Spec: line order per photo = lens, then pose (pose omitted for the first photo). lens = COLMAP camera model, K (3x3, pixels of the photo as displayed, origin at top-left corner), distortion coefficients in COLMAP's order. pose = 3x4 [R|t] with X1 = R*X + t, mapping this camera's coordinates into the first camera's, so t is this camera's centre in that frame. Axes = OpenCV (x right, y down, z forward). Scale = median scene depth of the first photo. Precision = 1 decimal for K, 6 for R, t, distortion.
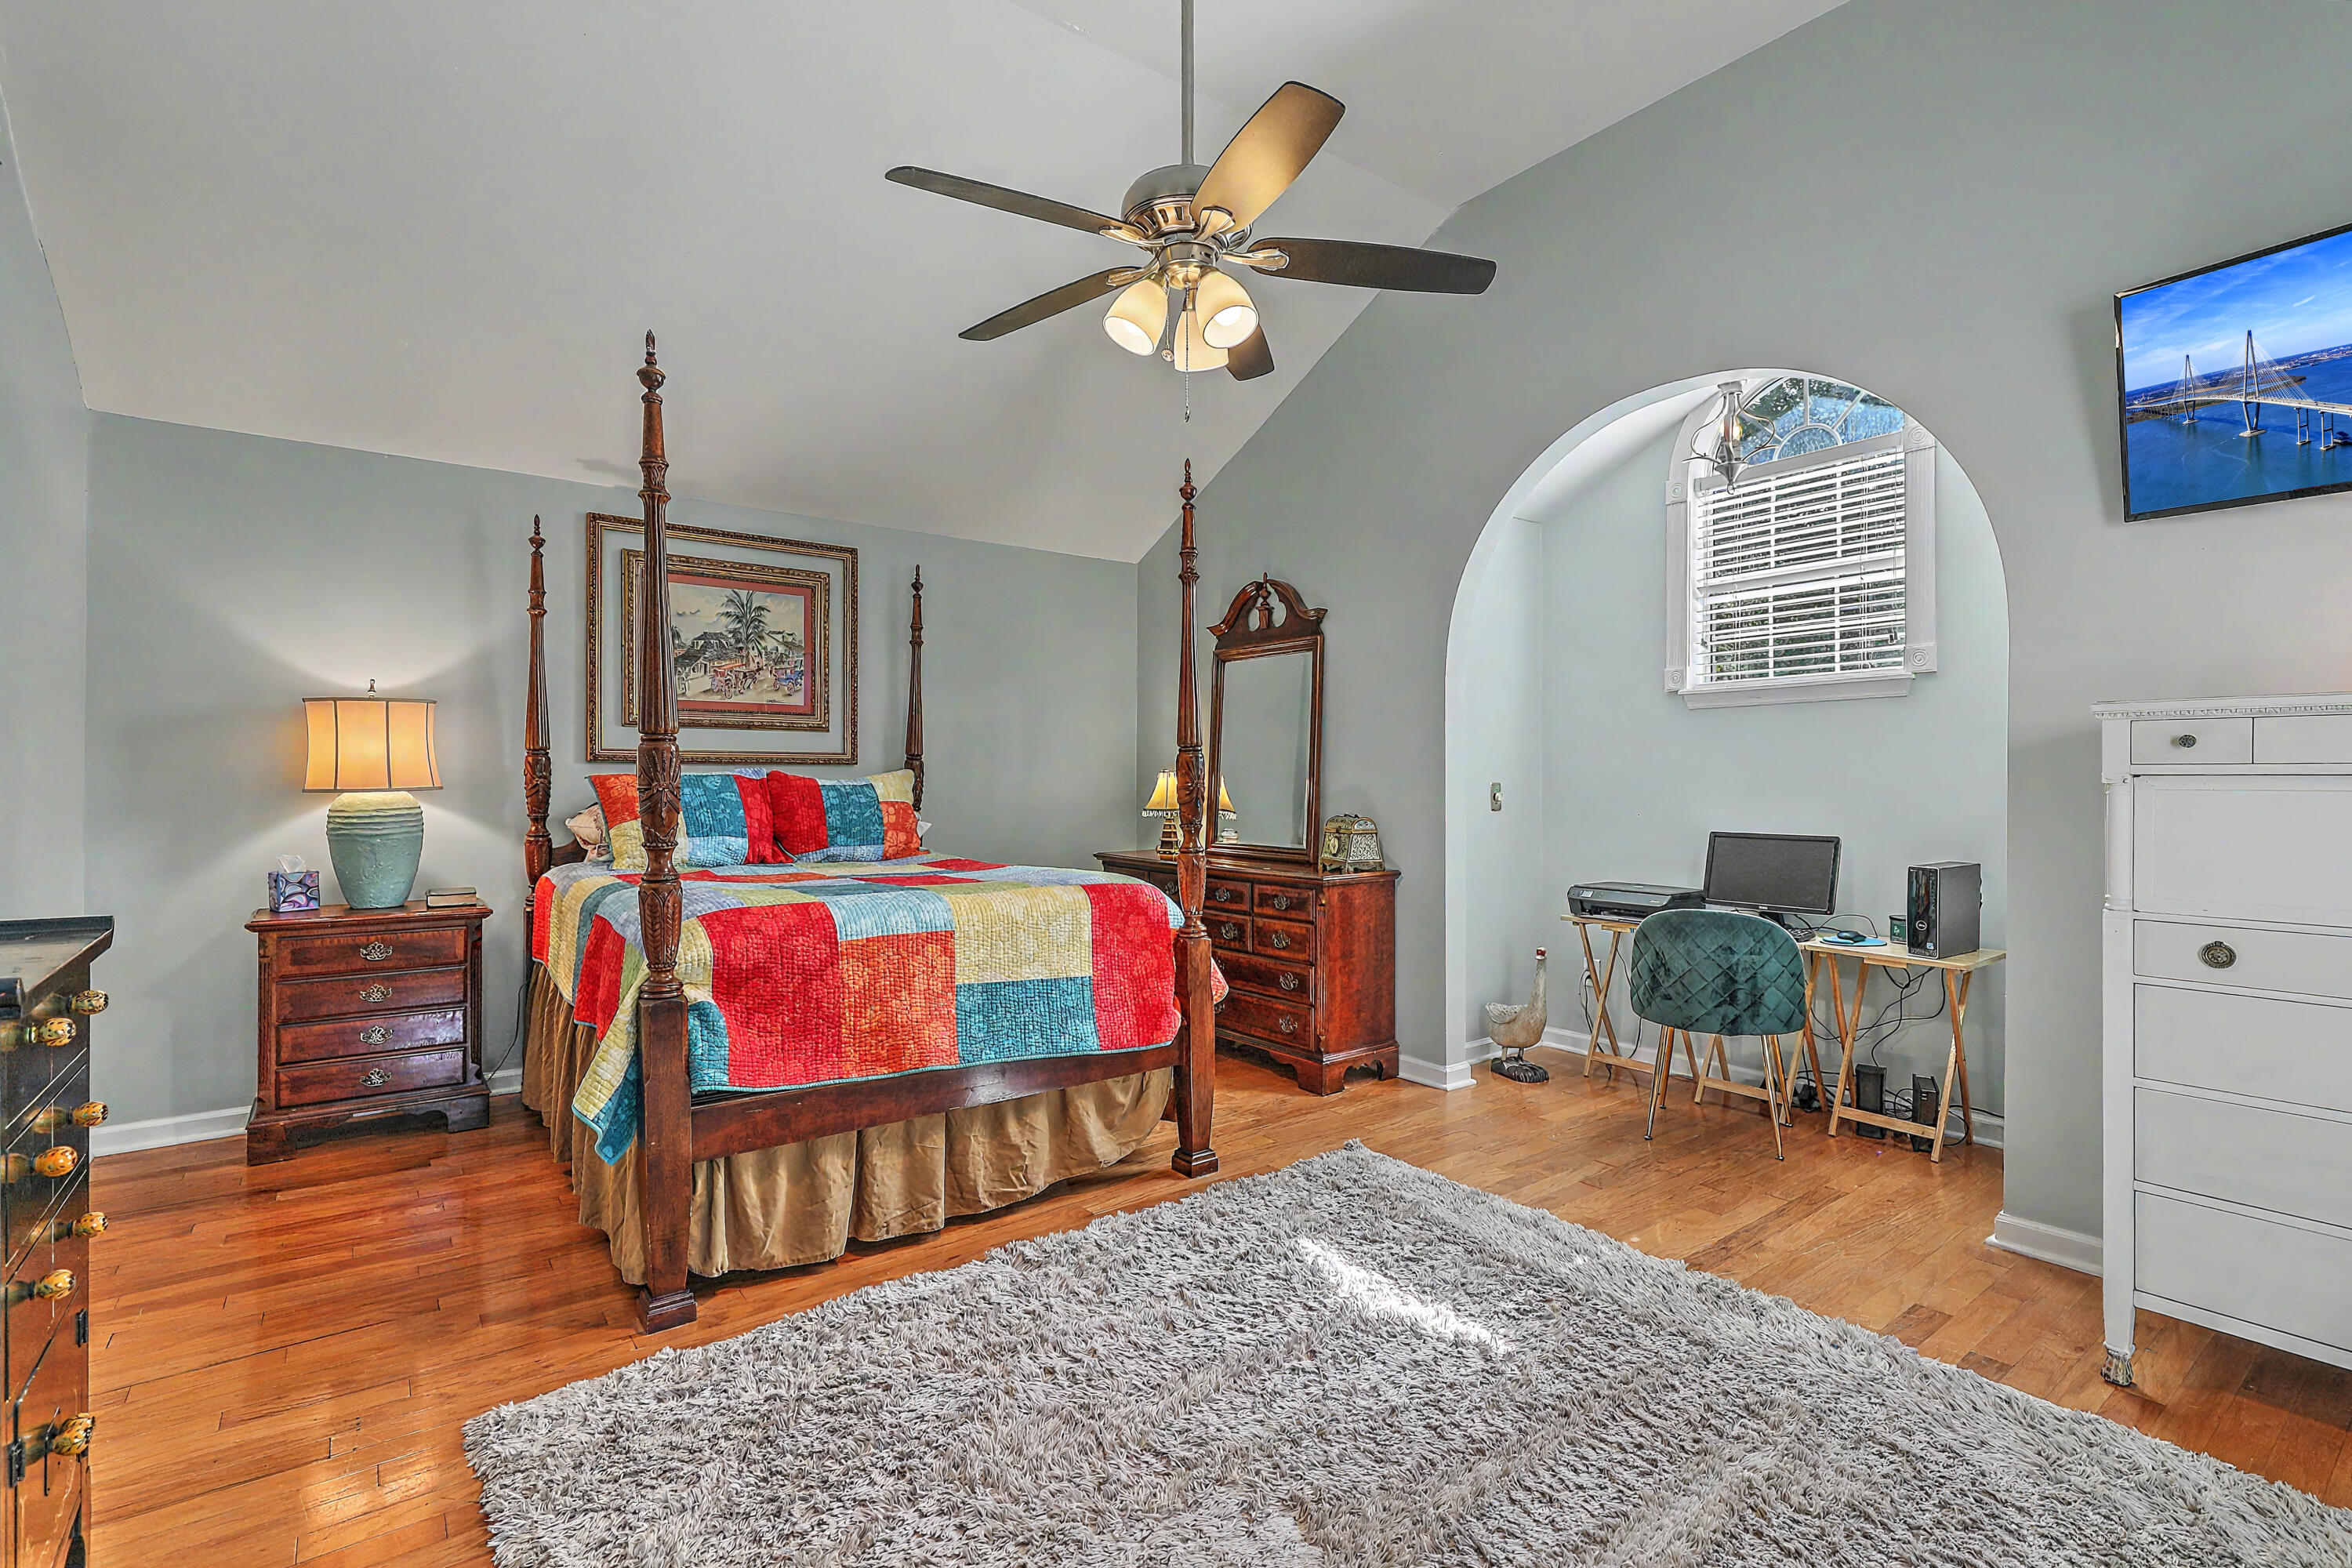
lens RADIAL K [[1081.9, 0, 1184.5], [0, 1081.9, 791.9], [0, 0, 1]] dist [0.004264, 0.000196]
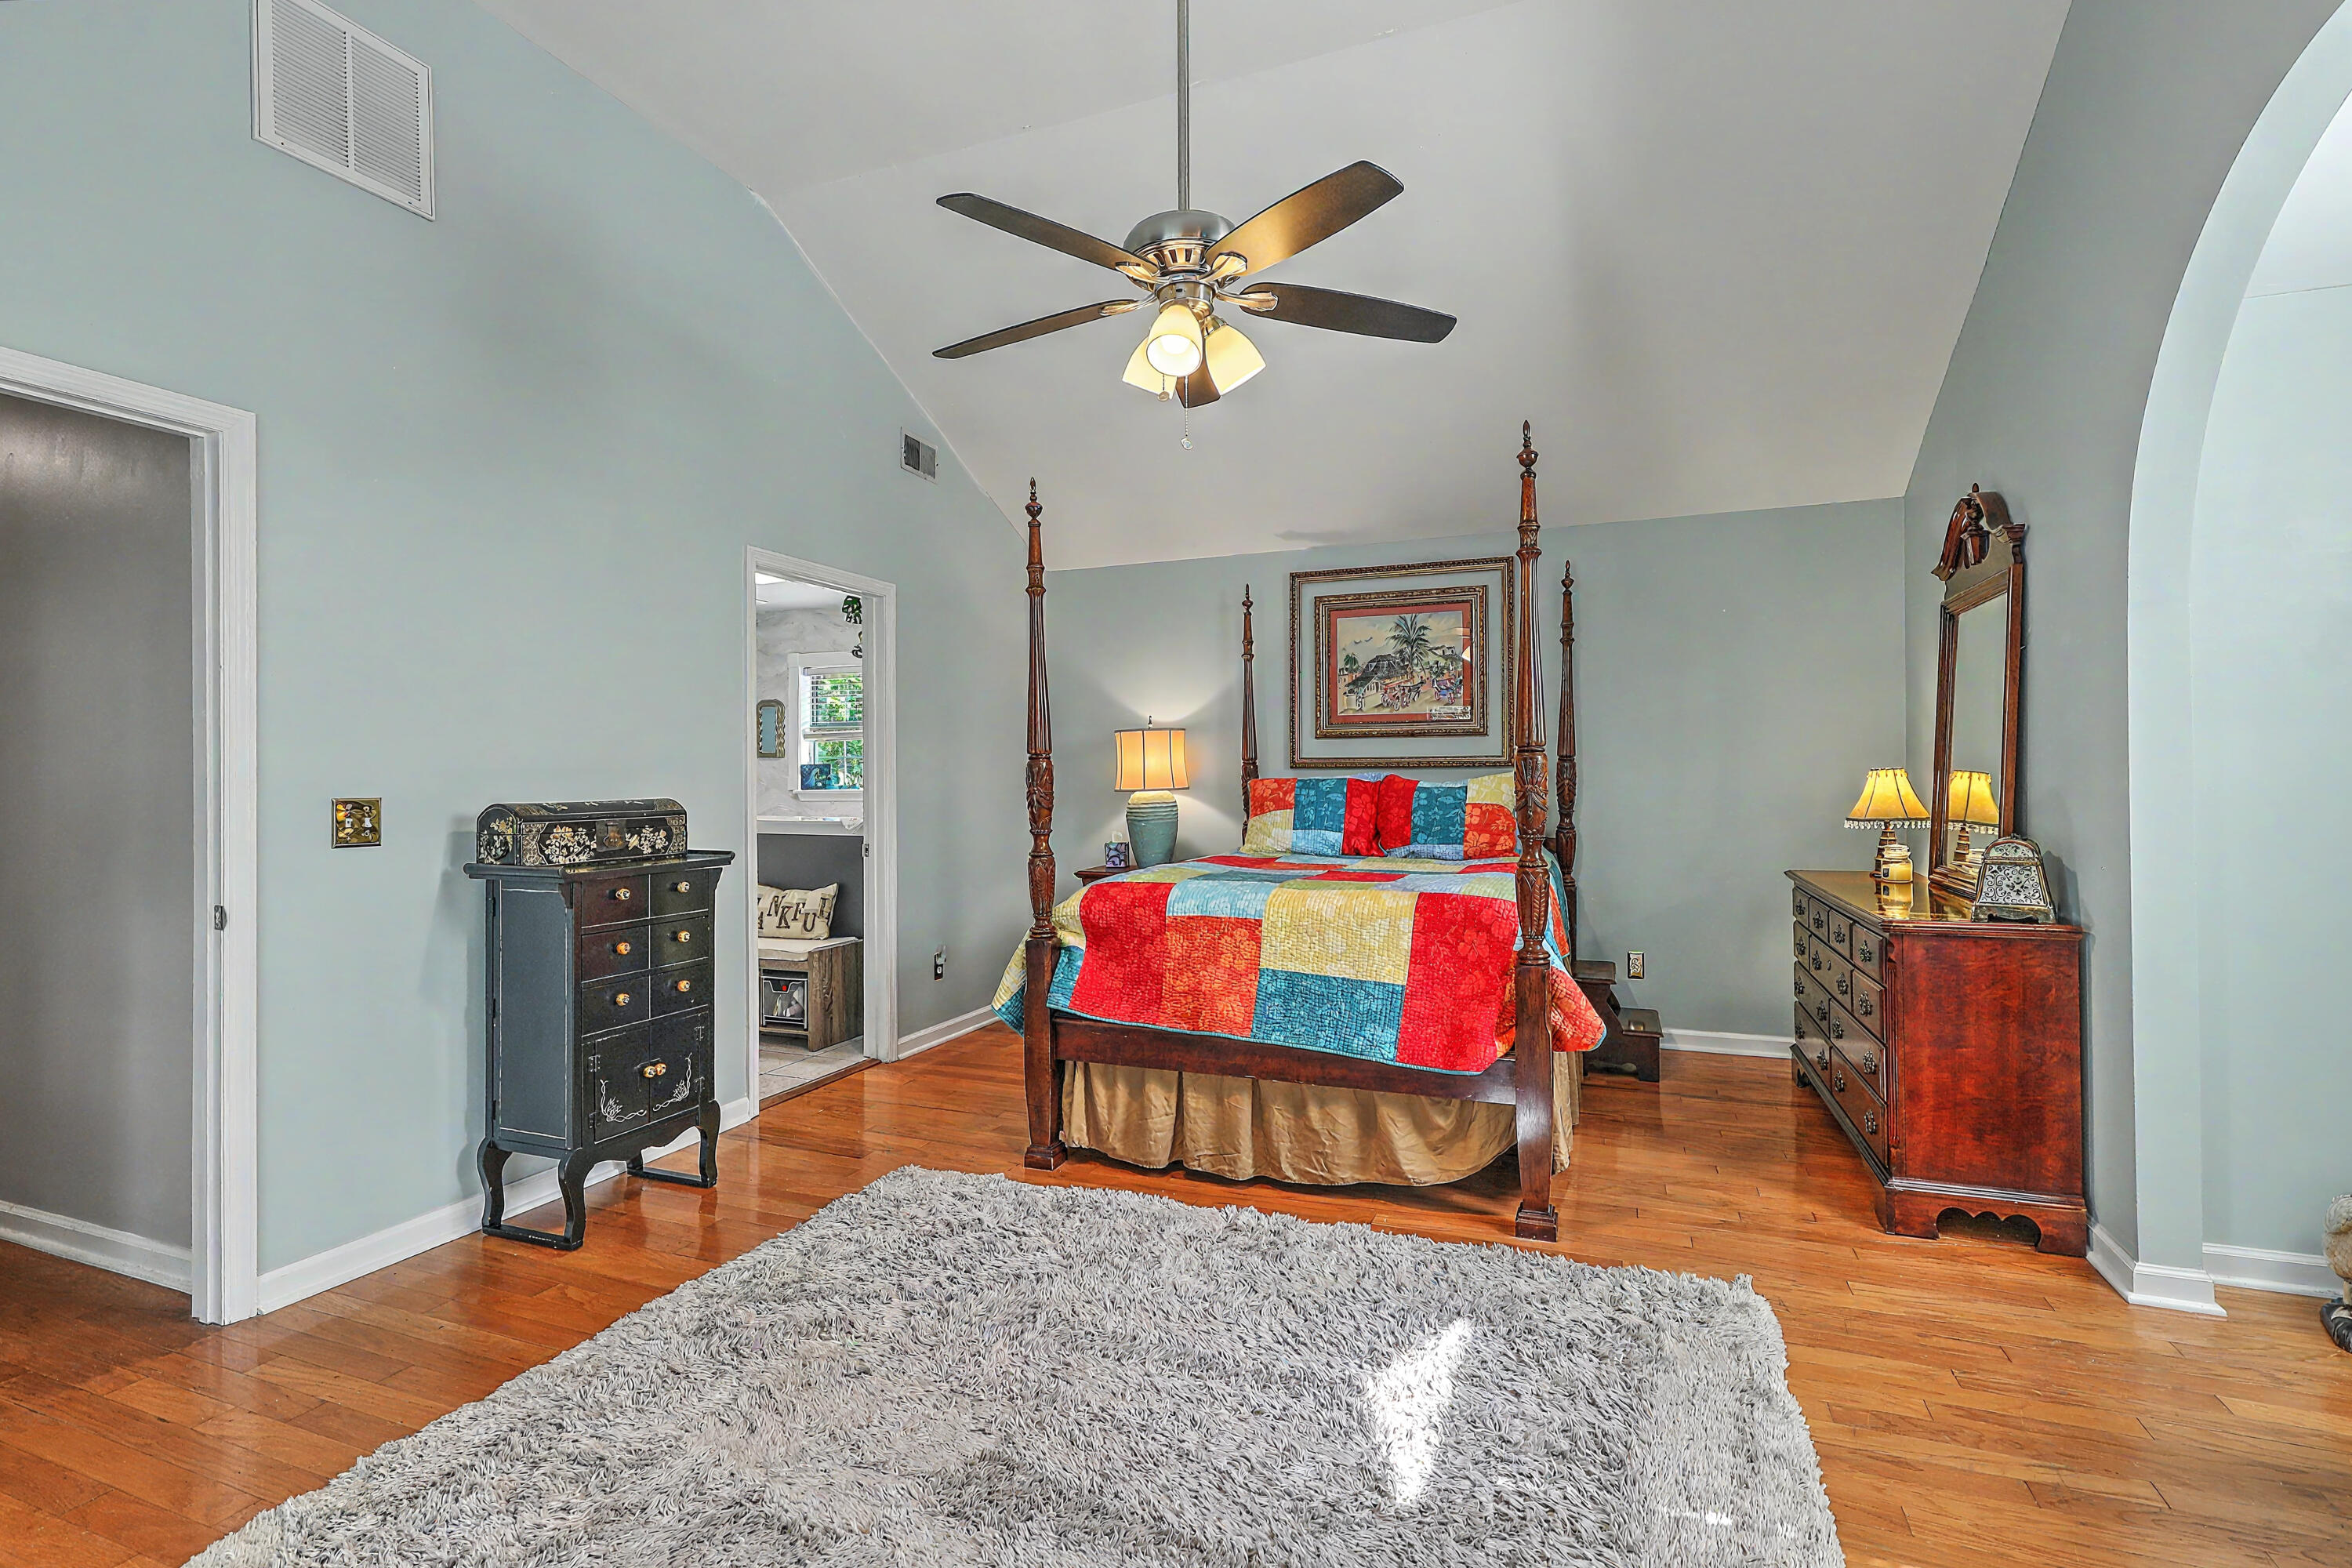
lens RADIAL K [[1081.9, 0, 1185.9], [0, 1081.9, 777.4], [0, 0, 1]] dist [0.004264, 0.000196]
pose [[0.517180, -0.004772, -0.855863, 0.643397], [-0.003905, 0.999961, -0.007935, -0.008855], [0.855867, 0.007446, 0.517142, 0.321050]]
